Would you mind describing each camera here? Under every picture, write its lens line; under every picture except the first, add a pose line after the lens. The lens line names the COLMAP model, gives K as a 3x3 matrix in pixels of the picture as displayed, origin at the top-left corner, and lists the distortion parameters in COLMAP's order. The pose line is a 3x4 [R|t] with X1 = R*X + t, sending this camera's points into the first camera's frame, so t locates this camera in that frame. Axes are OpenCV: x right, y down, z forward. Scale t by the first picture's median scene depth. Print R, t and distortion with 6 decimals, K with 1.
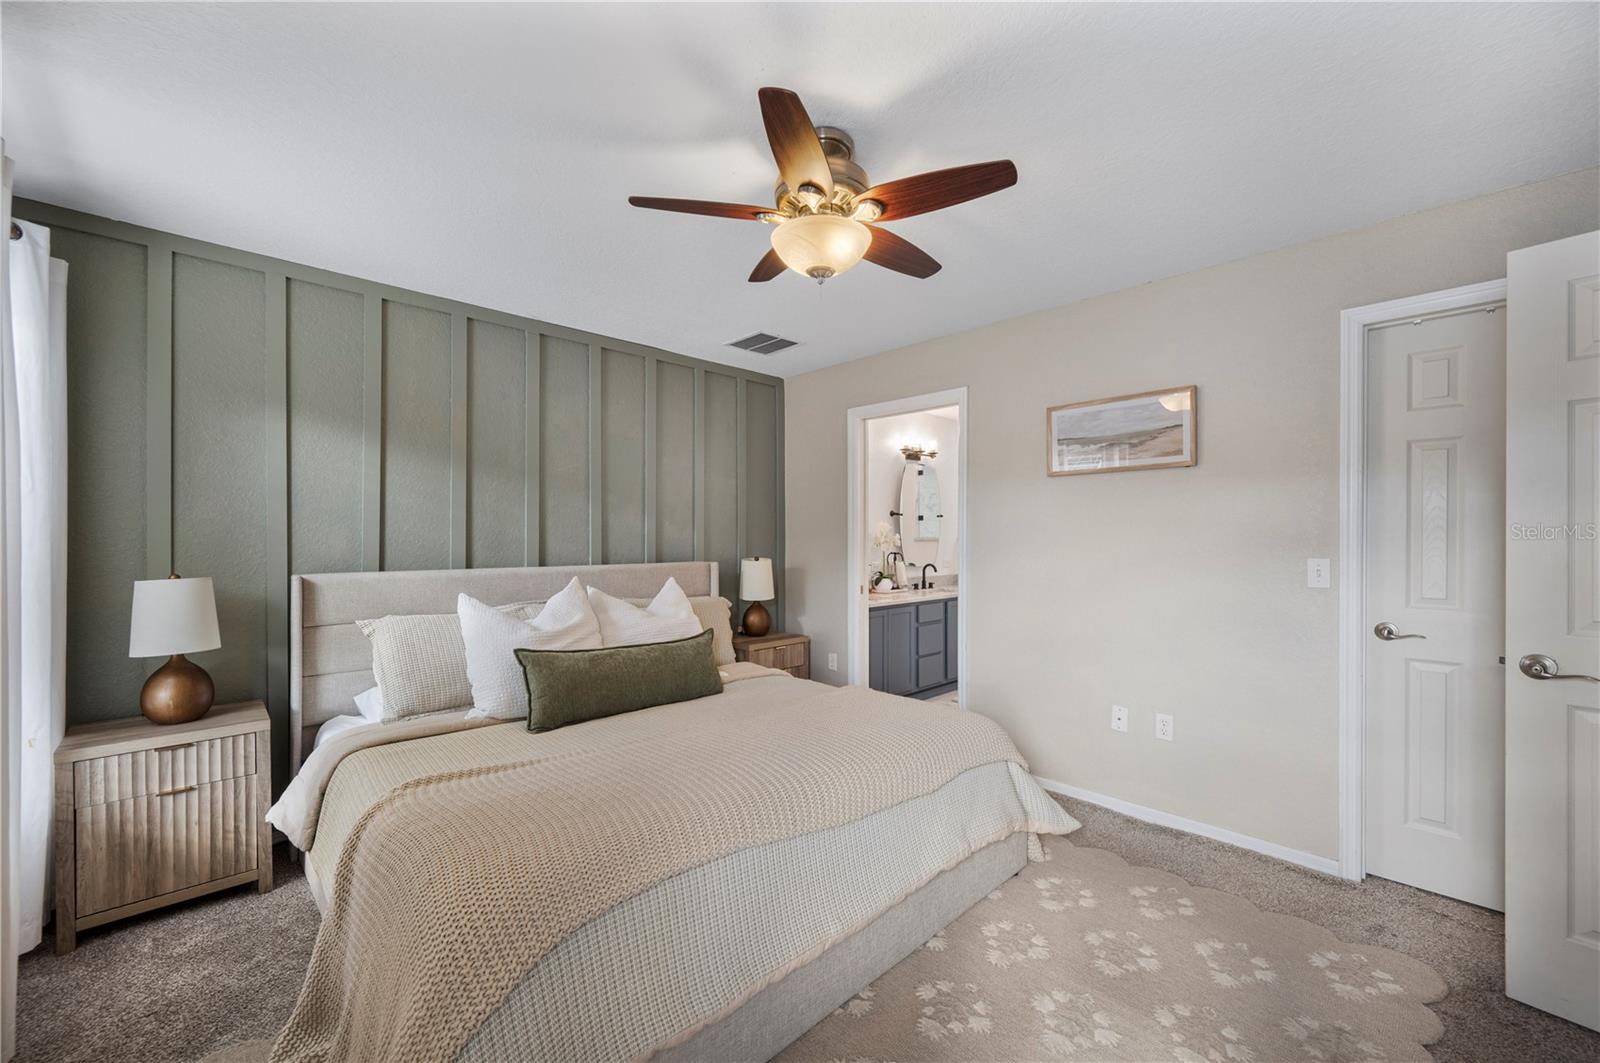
lens RADIAL K [[649.7, 0, 798.1], [0, 649.7, 537.6], [0, 0, 1]] dist [0.015606, -0.000112]
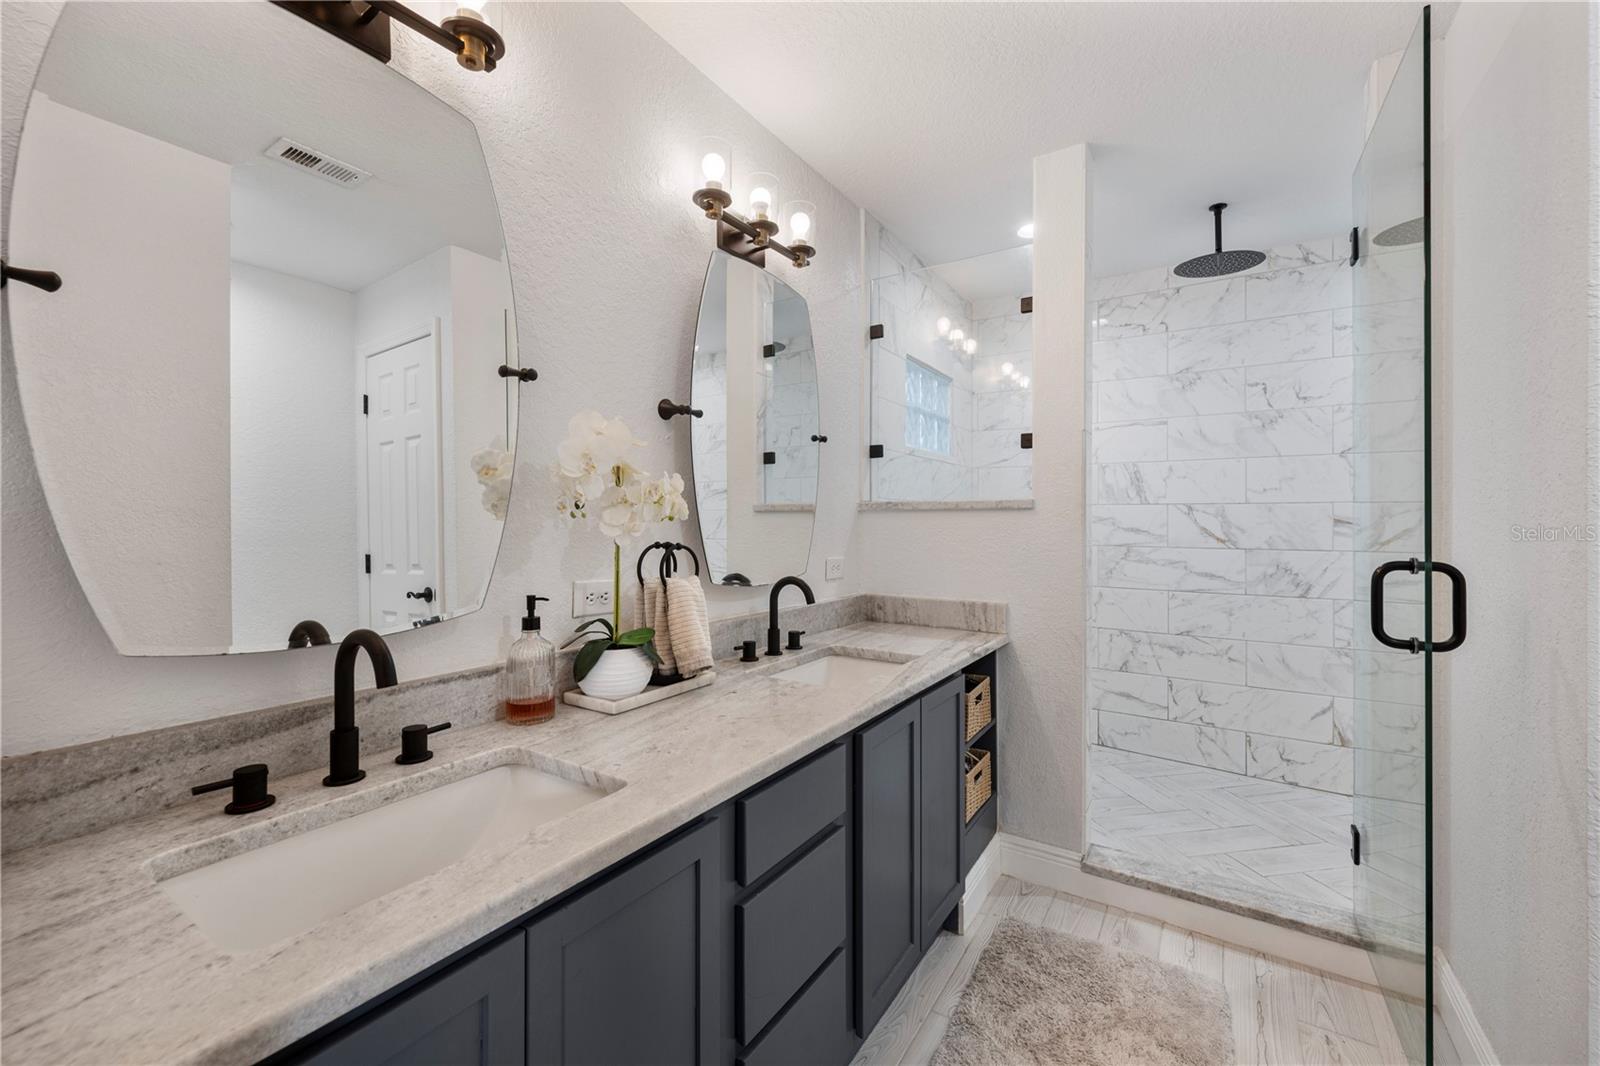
lens RADIAL K [[638.6, 0, 802.6], [0, 638.6, 531.0], [0, 0, 1]] dist [-0.000811, -0.000161]
pose [[0.975461, -0.000595, 0.220172, 0.220395], [-0.002003, 0.999931, 0.011577, 0.022149], [-0.220163, -0.011734, 0.975392, 1.101978]]
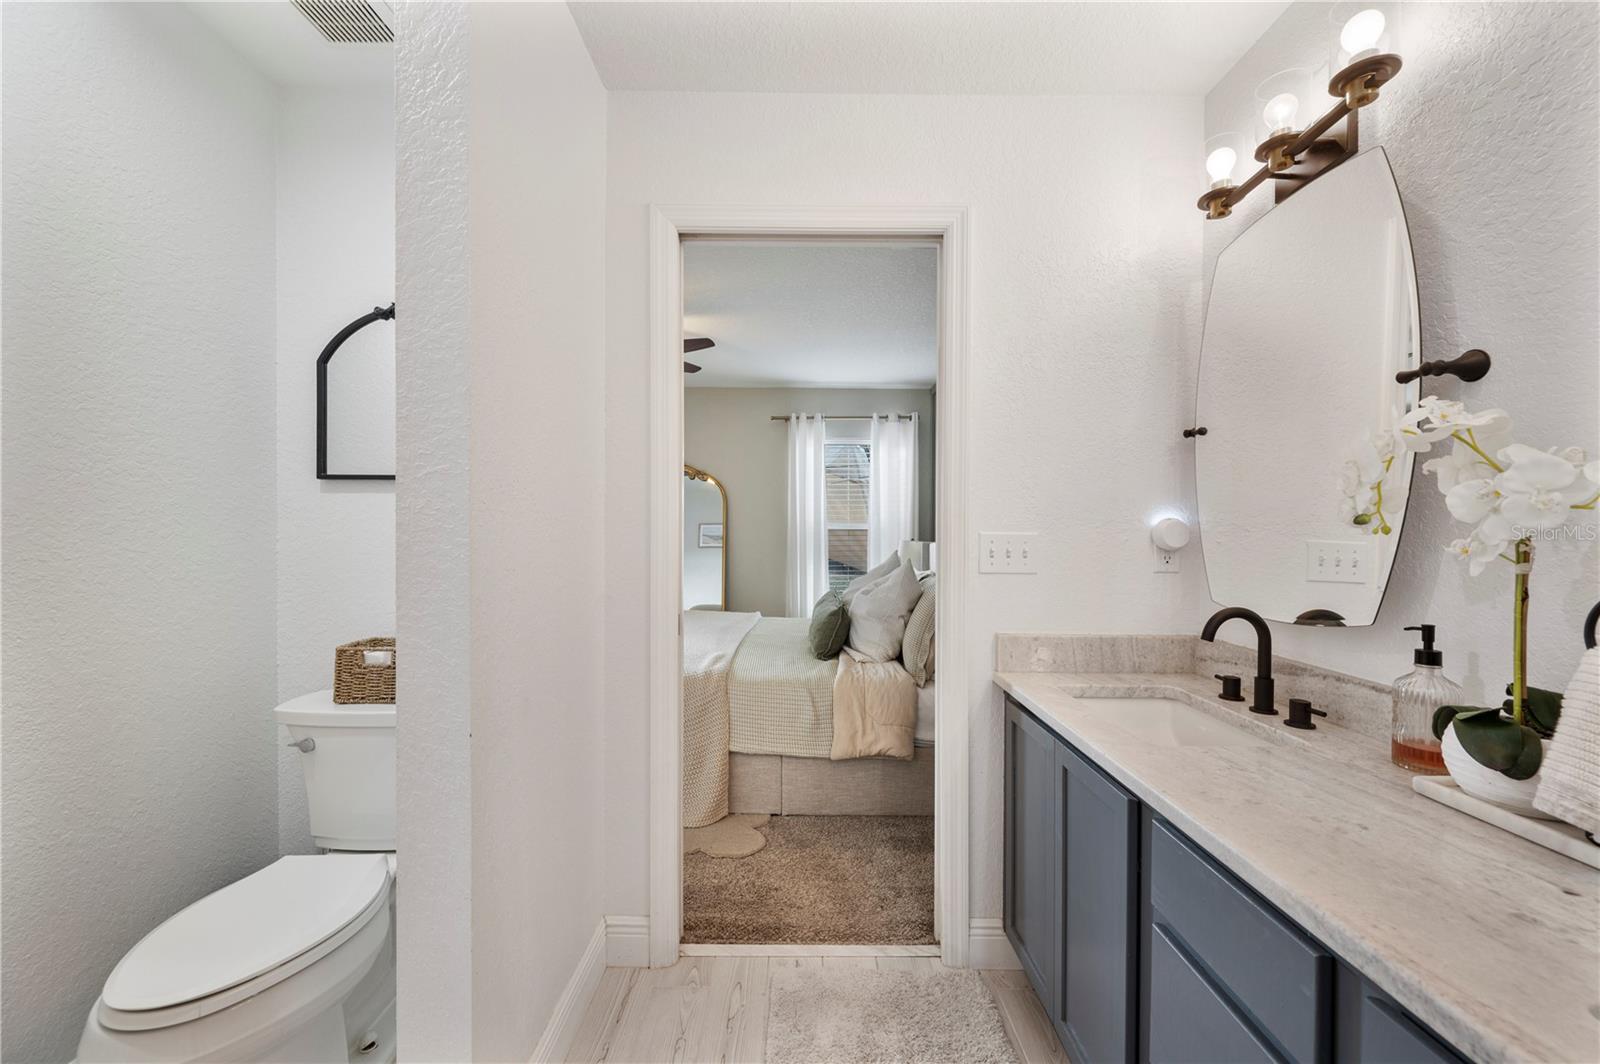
lens RADIAL K [[638.6, 0, 802.6], [0, 638.6, 530.0], [0, 0, 1]] dist [-0.000811, -0.000161]
pose [[-0.703456, -0.004243, -0.710726, 0.562749], [-0.002679, 0.999991, -0.003319, 0.018663], [0.710734, -0.000431, -0.703461, 1.463439]]
